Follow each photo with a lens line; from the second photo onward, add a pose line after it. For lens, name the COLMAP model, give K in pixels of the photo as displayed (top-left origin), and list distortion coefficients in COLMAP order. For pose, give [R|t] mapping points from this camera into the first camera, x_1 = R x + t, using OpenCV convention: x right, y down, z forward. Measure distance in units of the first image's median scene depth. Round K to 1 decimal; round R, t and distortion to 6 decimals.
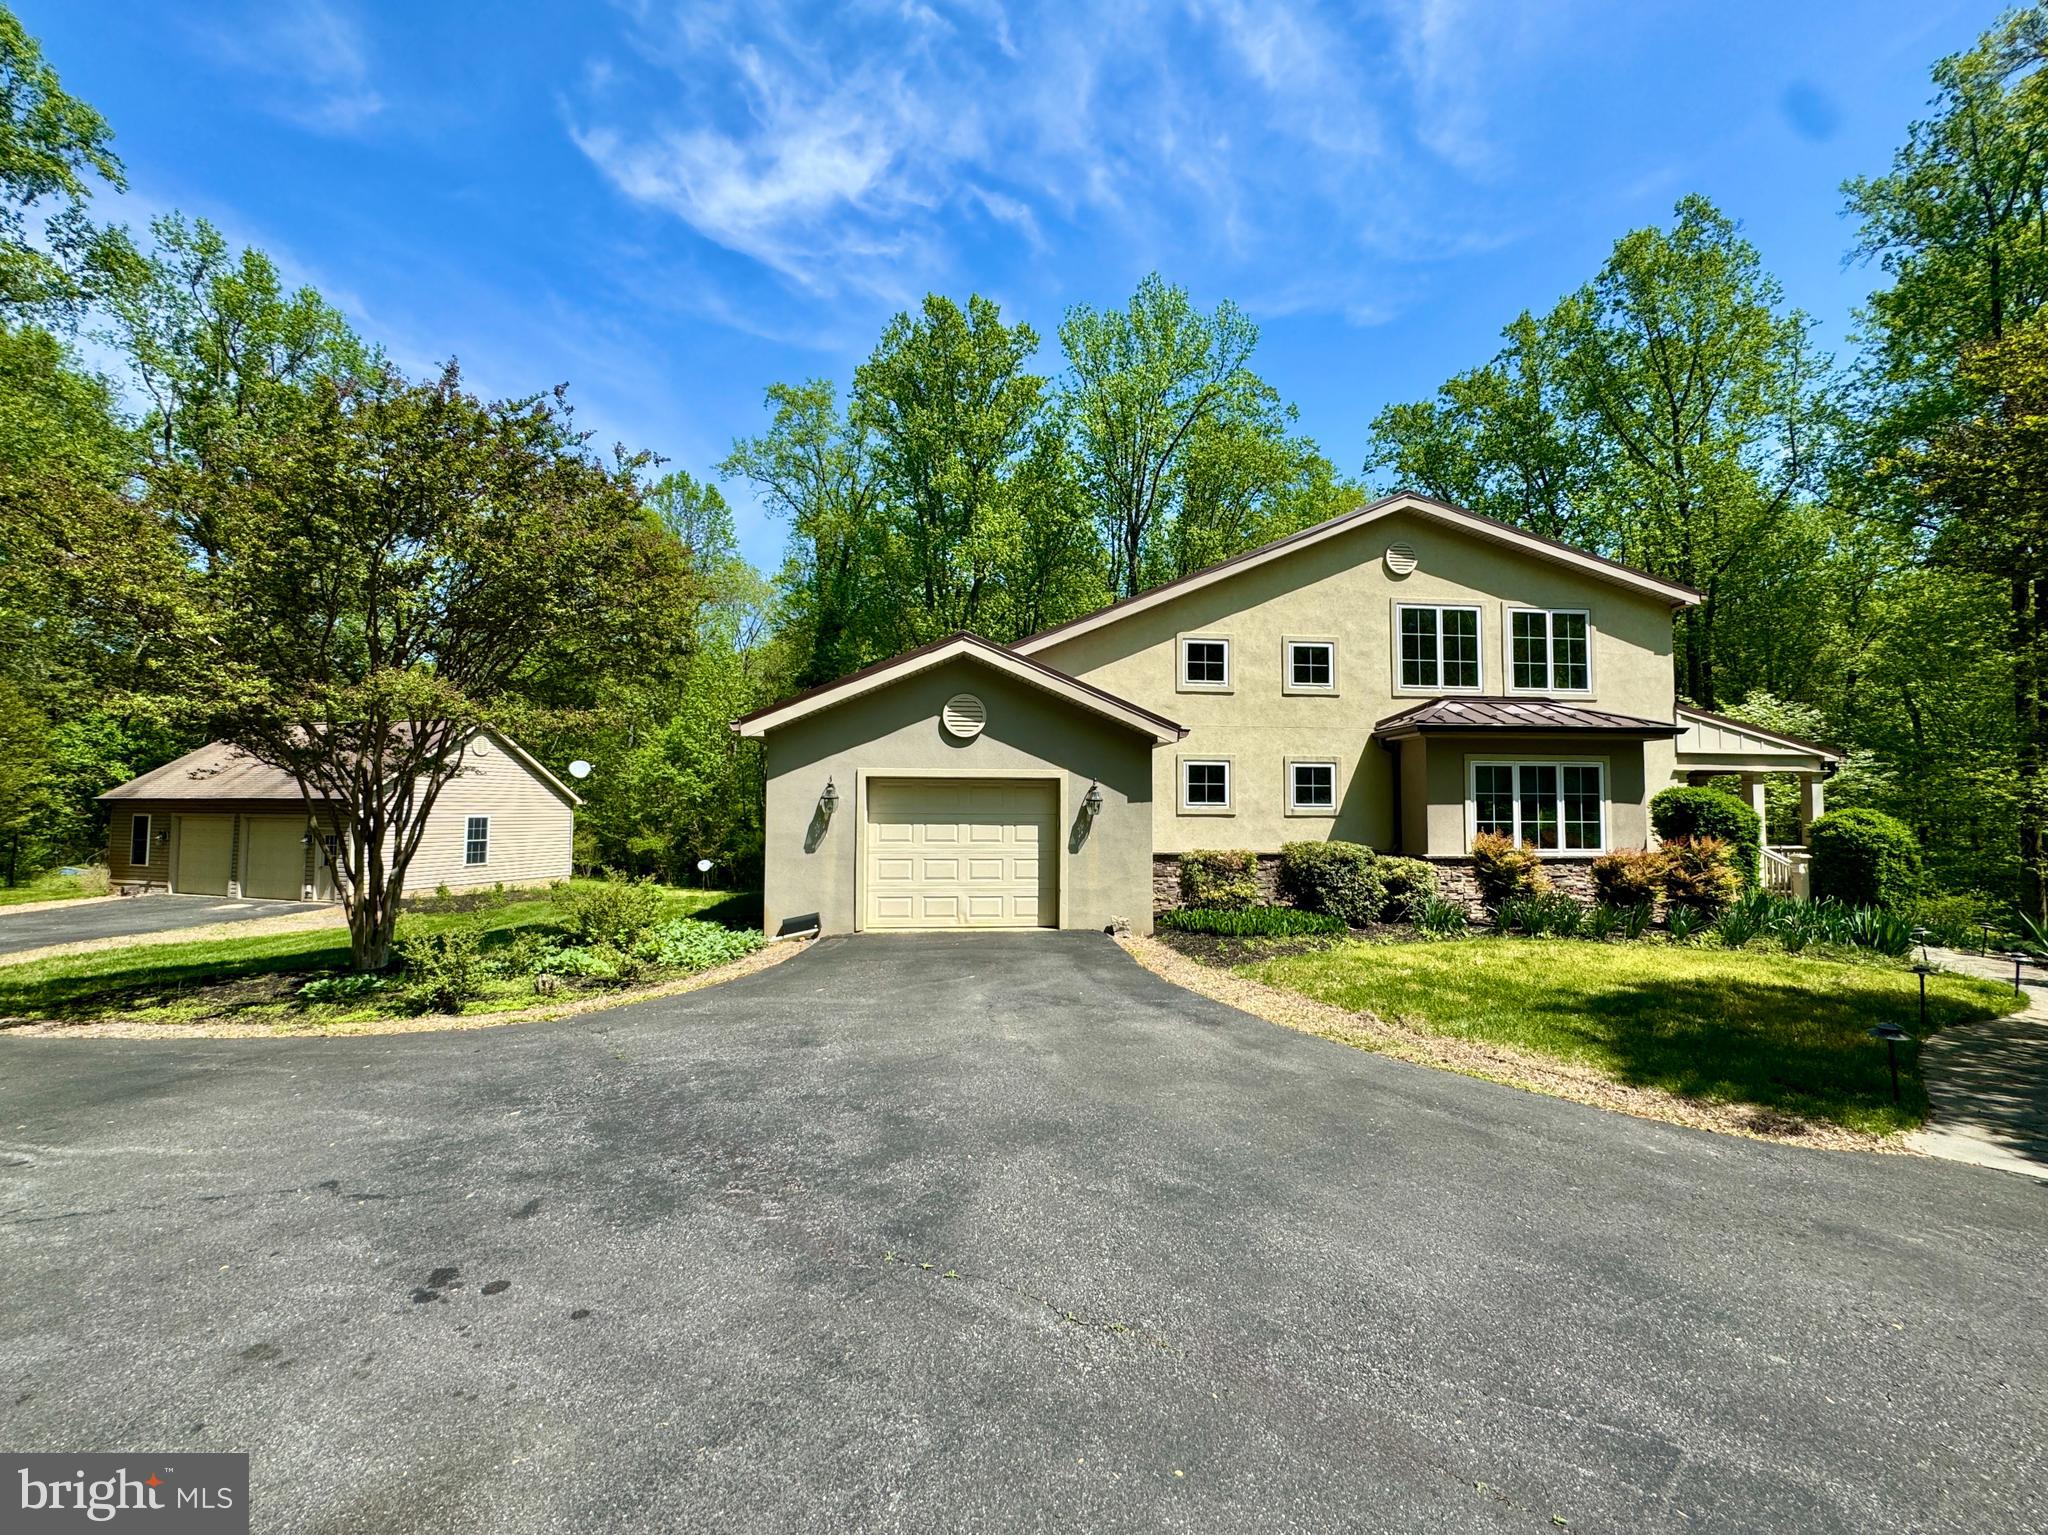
lens RADIAL K [[842.7, 0, 1057.8], [0, 842.7, 781.0], [0, 0, 1]] dist [-0.005408, 0.000399]
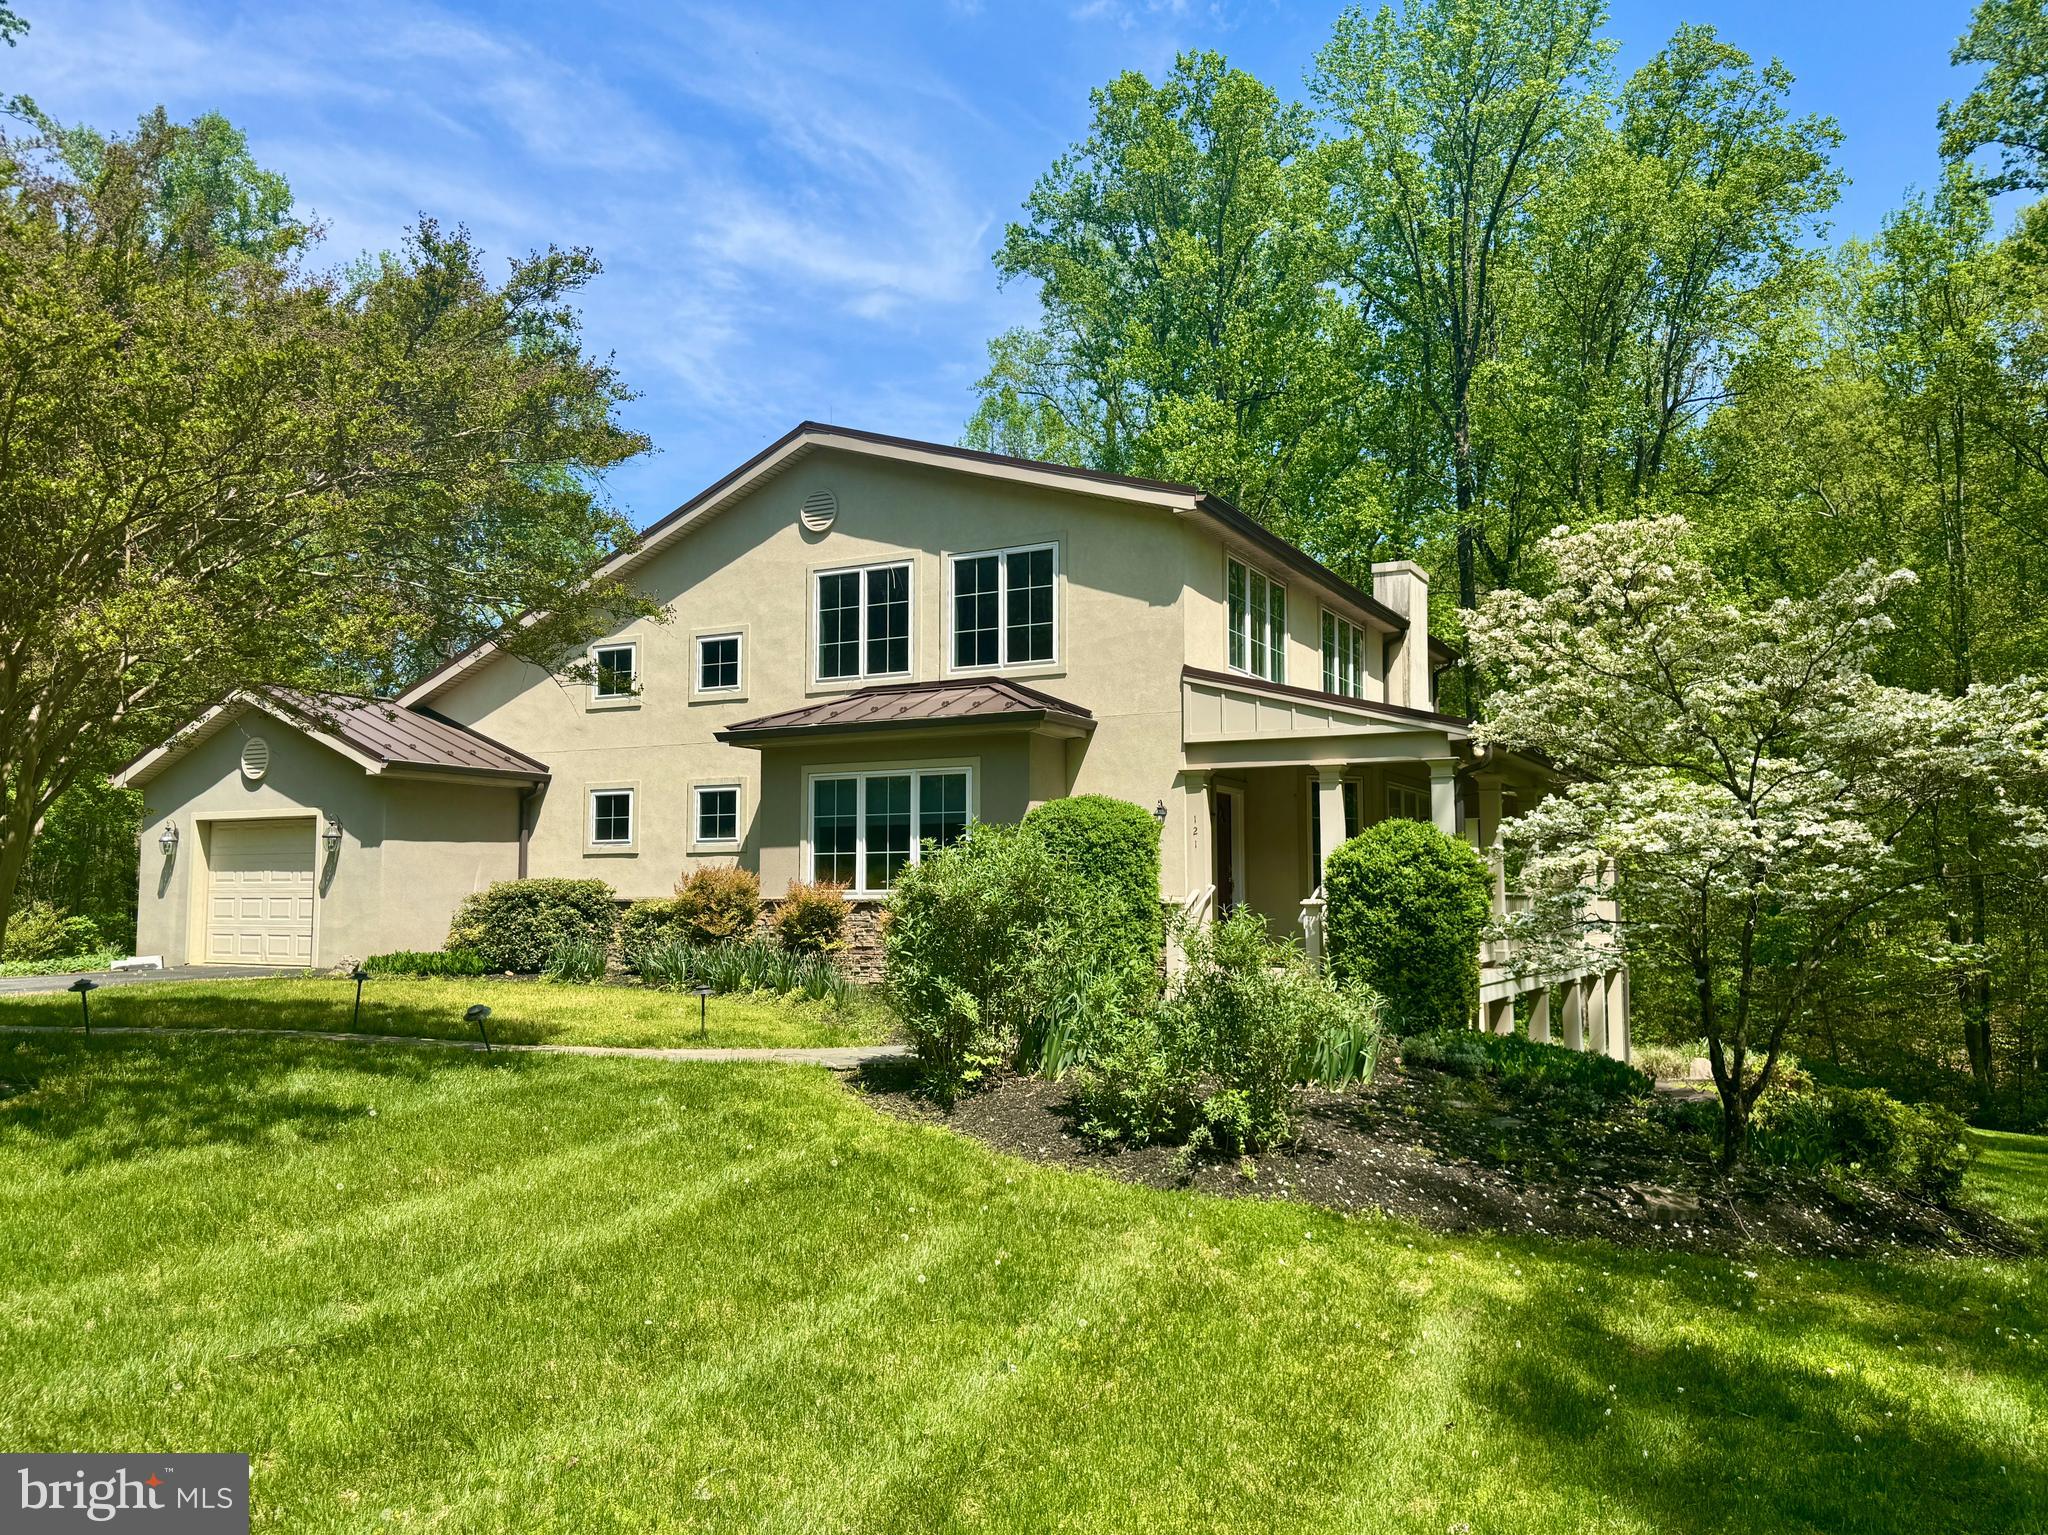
lens RADIAL K [[1579.3, 0, 1026.7], [0, 1579.3, 810.6], [0, 0, 1]] dist [0.005526, 0.002999]
pose [[0.828666, -0.034982, -0.558648, 1.368329], [0.029505, 0.999388, -0.018815, 0.037796], [0.558965, -0.000892, 0.829191, -0.073573]]
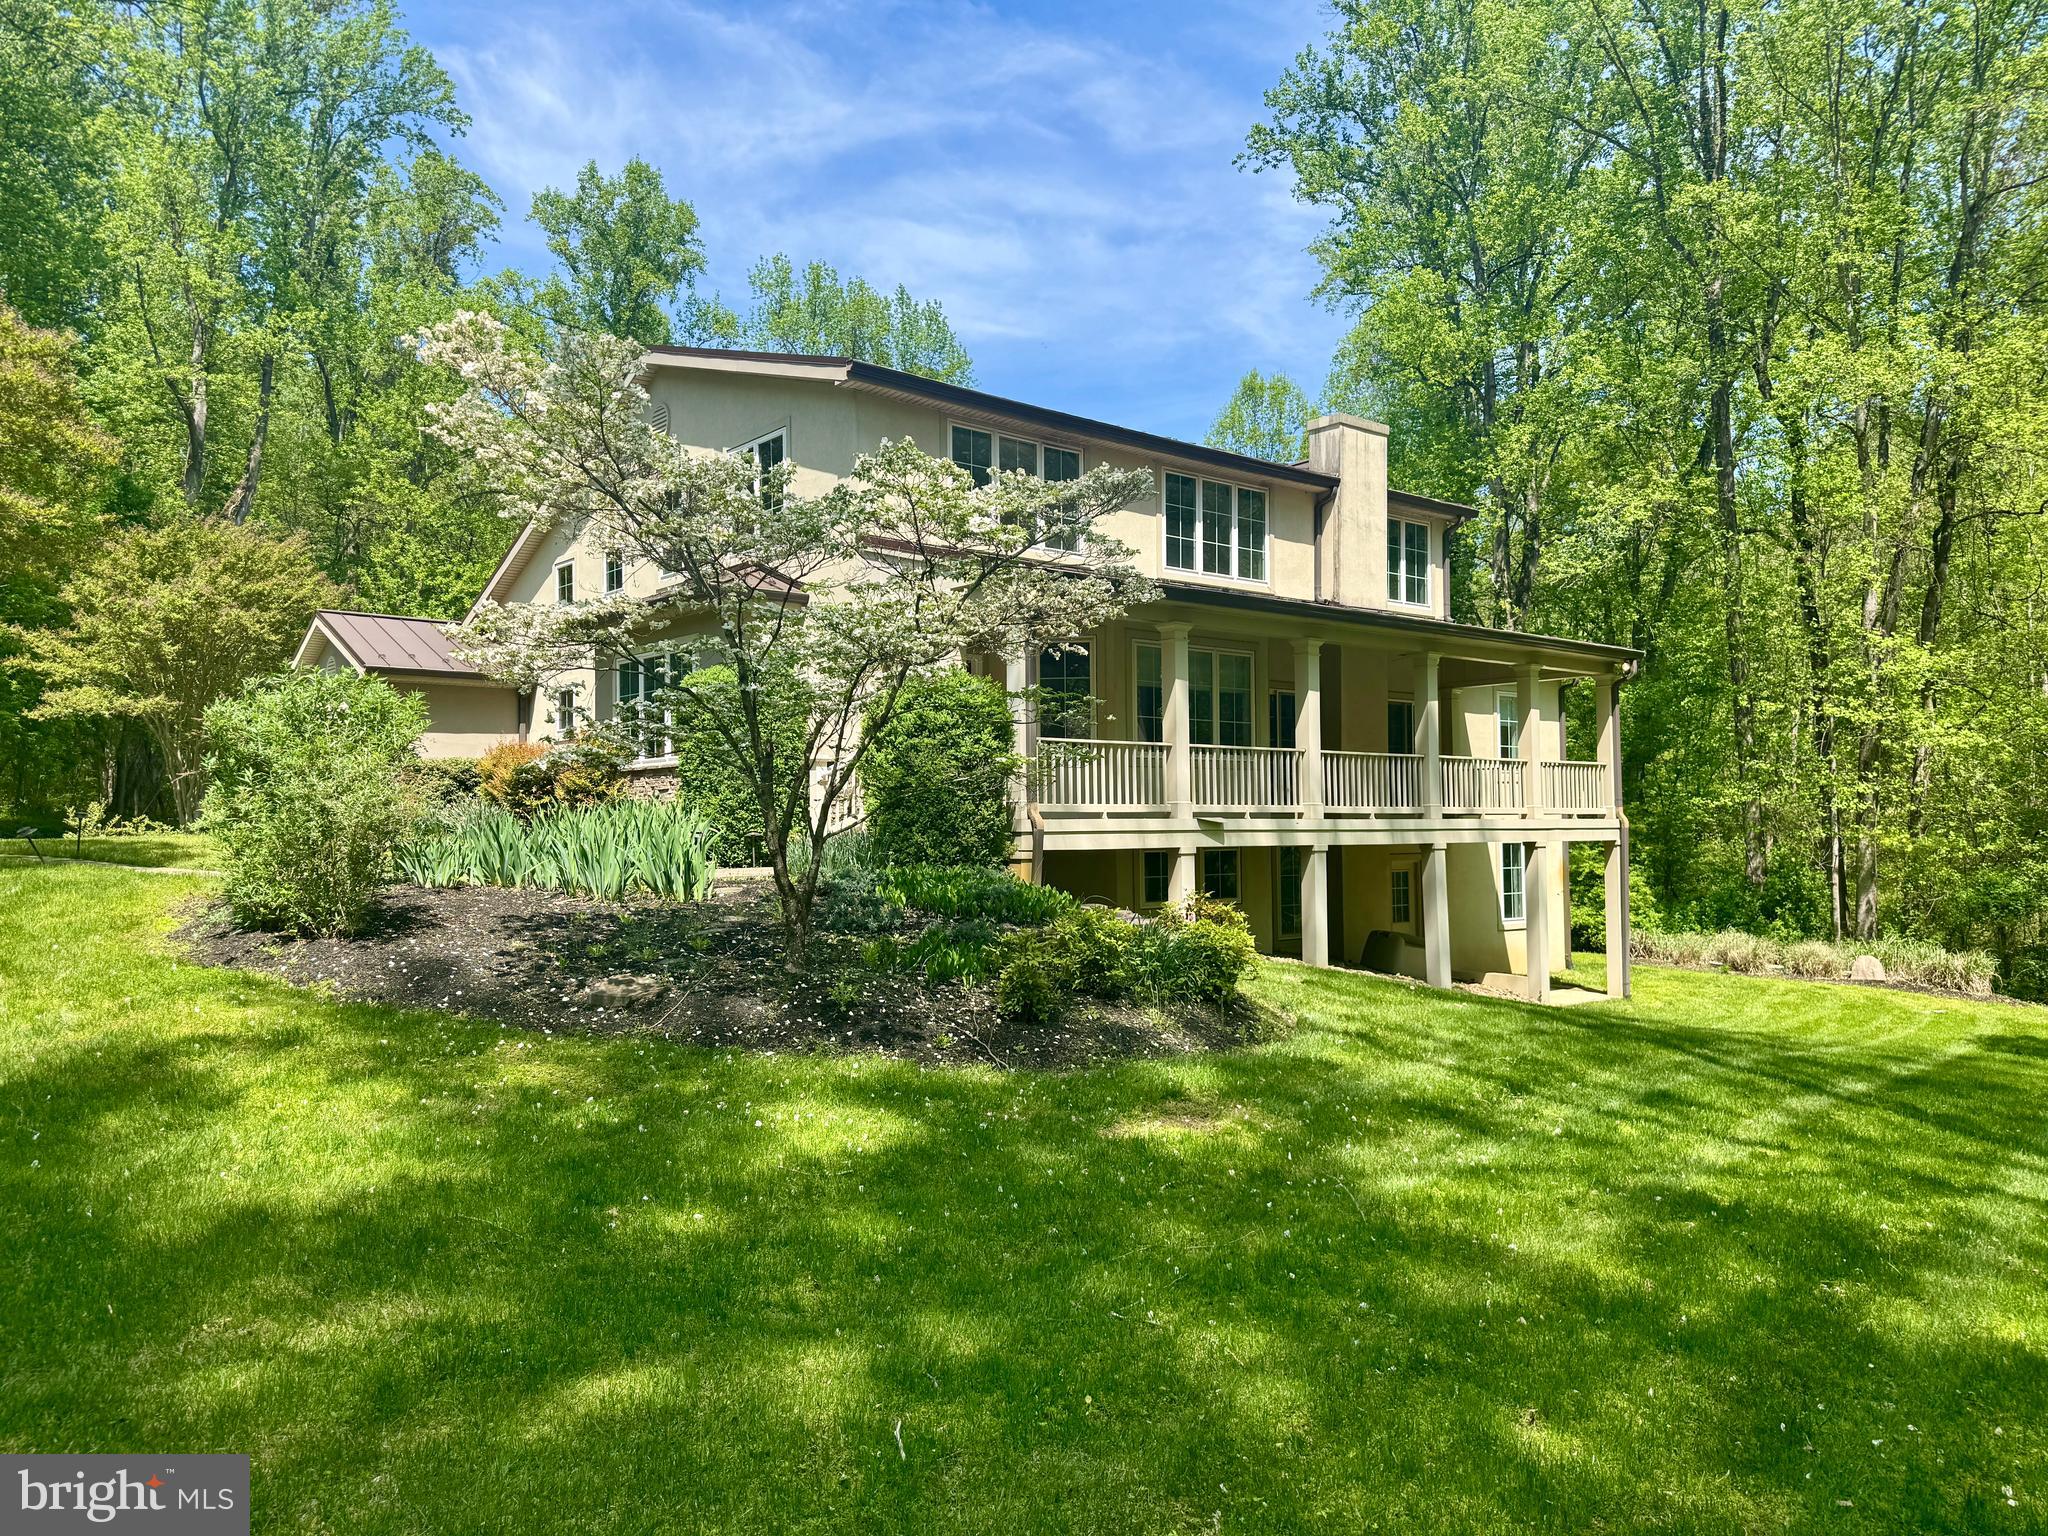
lens RADIAL K [[1493.2, 0, 1074.6], [0, 1493.2, 770.5], [0, 0, 1]] dist [0.100964, -0.146231]
pose [[0.545667, -0.042270, -0.836935, 1.896465], [0.049371, 0.998614, -0.018247, 0.129547], [0.836546, -0.031363, 0.546998, 0.491158]]
